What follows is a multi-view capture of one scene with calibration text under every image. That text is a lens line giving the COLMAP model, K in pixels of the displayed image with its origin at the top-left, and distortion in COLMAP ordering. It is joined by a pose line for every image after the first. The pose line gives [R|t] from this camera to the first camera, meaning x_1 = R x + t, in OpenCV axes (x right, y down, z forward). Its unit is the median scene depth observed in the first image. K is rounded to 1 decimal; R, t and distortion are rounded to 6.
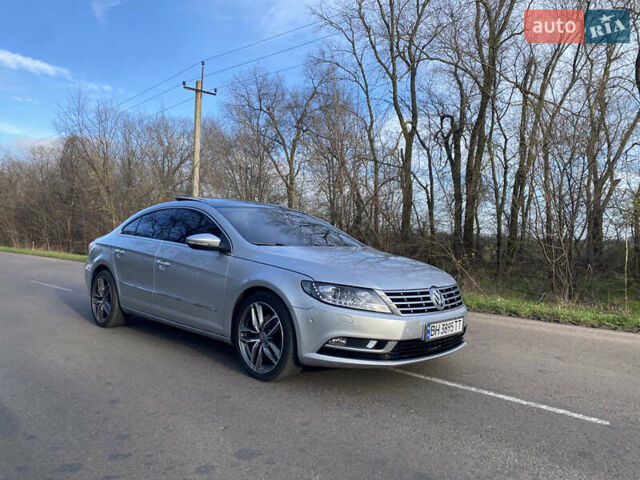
lens RADIAL K [[499.6, 0, 320.0], [0, 499.6, 240.0], [0, 0, 1]] dist [0.002328, -0.000741]
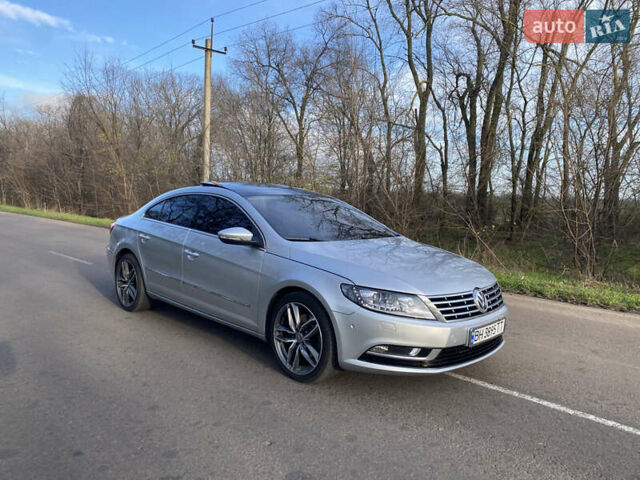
lens RADIAL K [[499.6, 0, 320.0], [0, 499.6, 240.0], [0, 0, 1]] dist [0.002328, -0.000741]
pose [[0.999879, 0.005495, -0.014556, -0.033722], [-0.004249, 0.996432, 0.084296, -0.043801], [0.014967, -0.084223, 0.996334, 0.022472]]
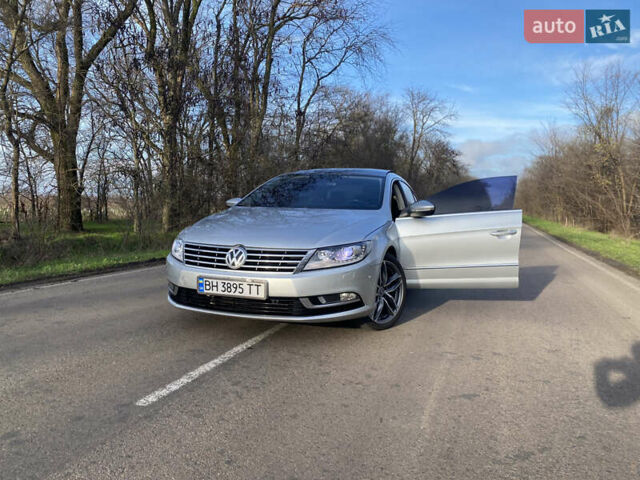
lens RADIAL K [[499.6, 0, 320.0], [0, 499.6, 240.0], [0, 0, 1]] dist [0.002328, -0.000741]
pose [[0.422813, 0.081053, -0.902585, 0.642763], [0.000282, 0.995980, 0.089572, -0.002635], [0.906217, -0.038127, 0.421091, 0.399487]]
